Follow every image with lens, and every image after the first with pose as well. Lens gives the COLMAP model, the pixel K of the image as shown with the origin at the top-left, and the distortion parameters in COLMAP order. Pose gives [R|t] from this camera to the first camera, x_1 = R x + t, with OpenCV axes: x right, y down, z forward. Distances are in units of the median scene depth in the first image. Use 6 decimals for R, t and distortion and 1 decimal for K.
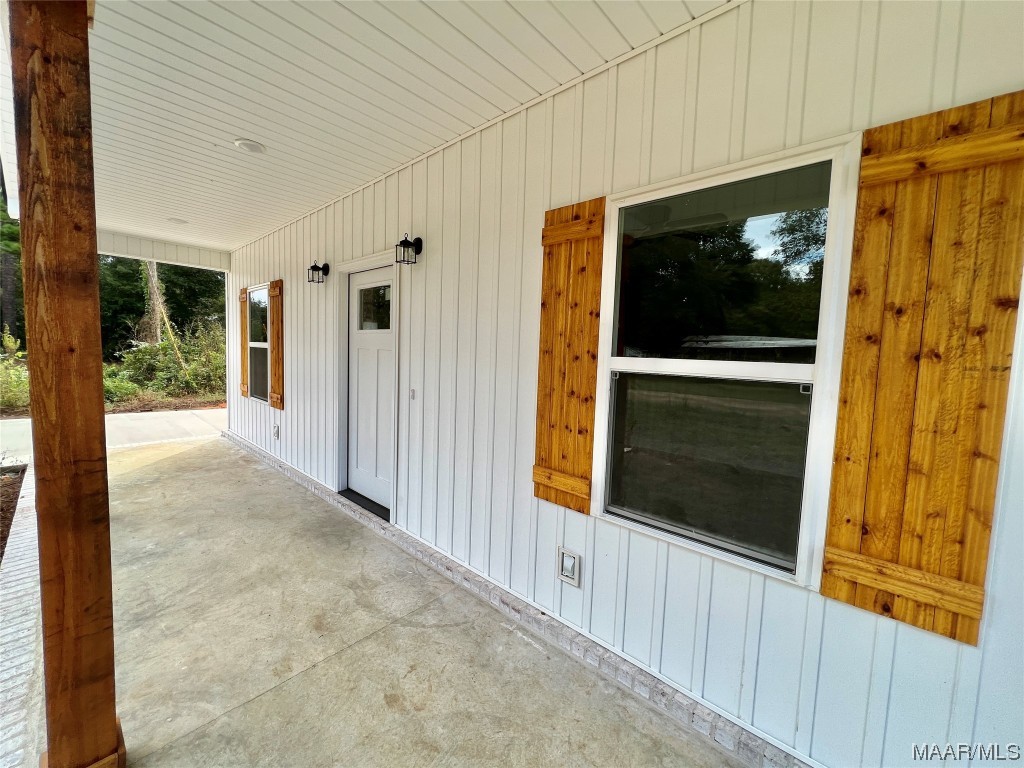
lens RADIAL K [[413.7, 0, 513.5], [0, 413.7, 381.9], [0, 0, 1]] dist [-0.002013, -0.000090]
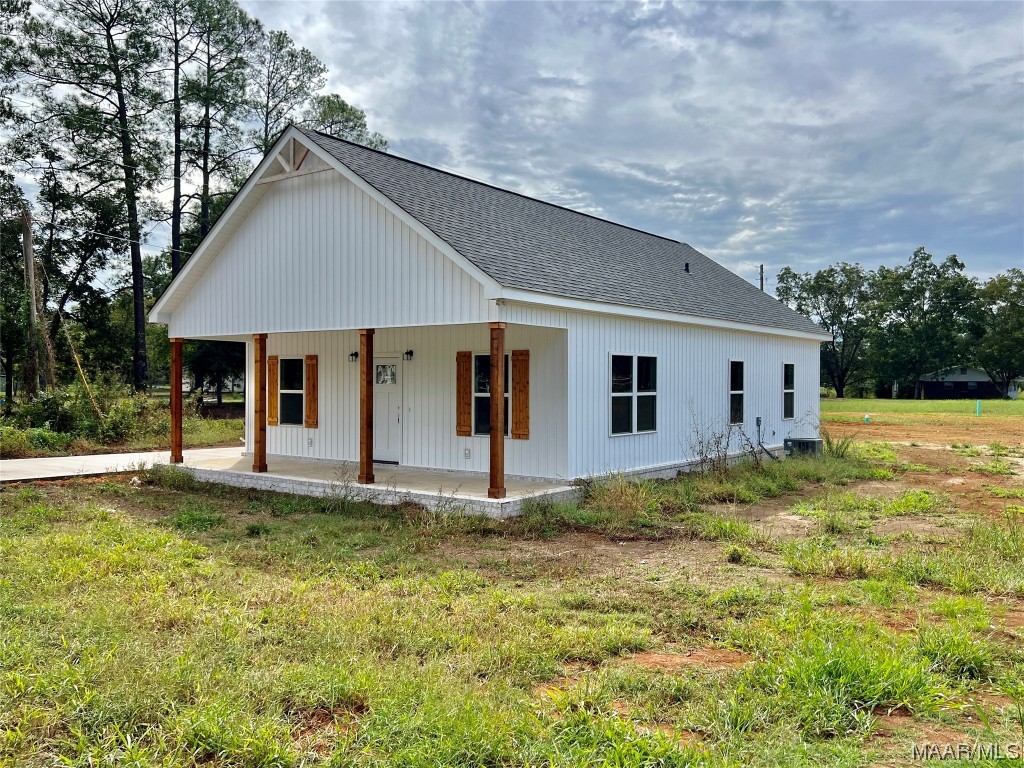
lens RADIAL K [[837.3, 0, 512.9], [0, 837.3, 387.9], [0, 0, 1]] dist [0.033939, -0.023157]
pose [[0.995891, -0.032875, 0.084383, -0.061683], [0.038481, 0.997097, -0.065701, 0.397499], [-0.081978, 0.068678, 0.994265, -6.423922]]
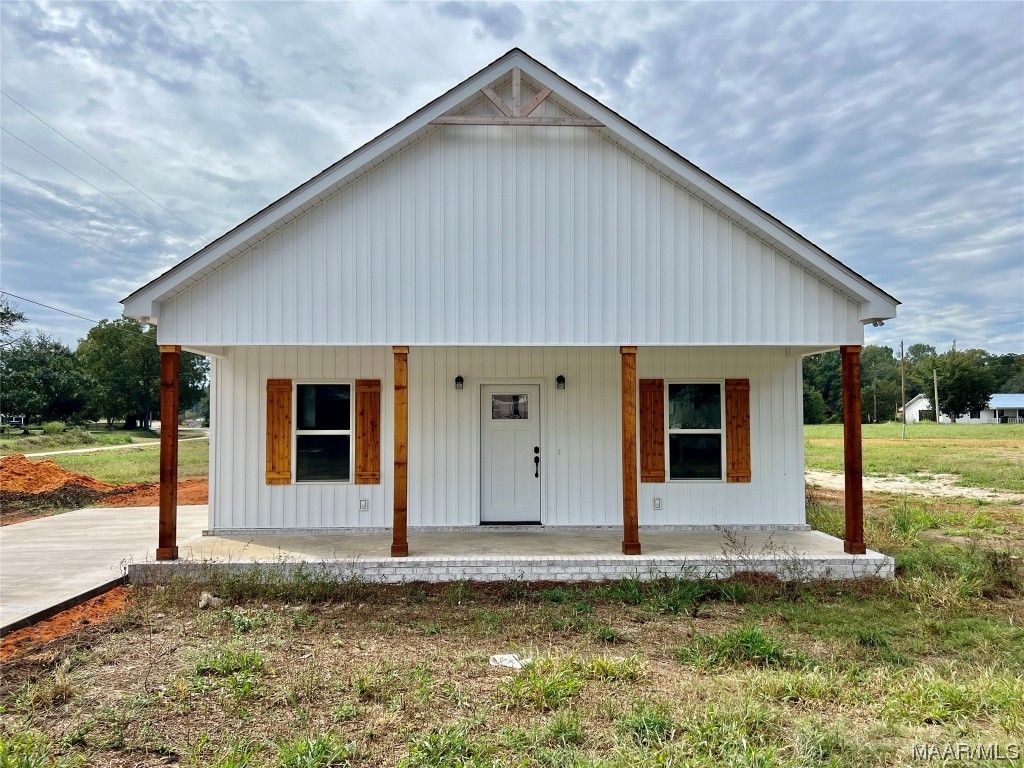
lens RADIAL K [[788.5, 0, 509.1], [0, 788.5, 385.0], [0, 0, 1]] dist [0.030899, -0.027226]
pose [[0.717740, -0.009409, 0.696247, -4.636904], [0.080585, 0.994312, -0.069635, -0.072557], [-0.691632, 0.106088, 0.714416, -2.402905]]
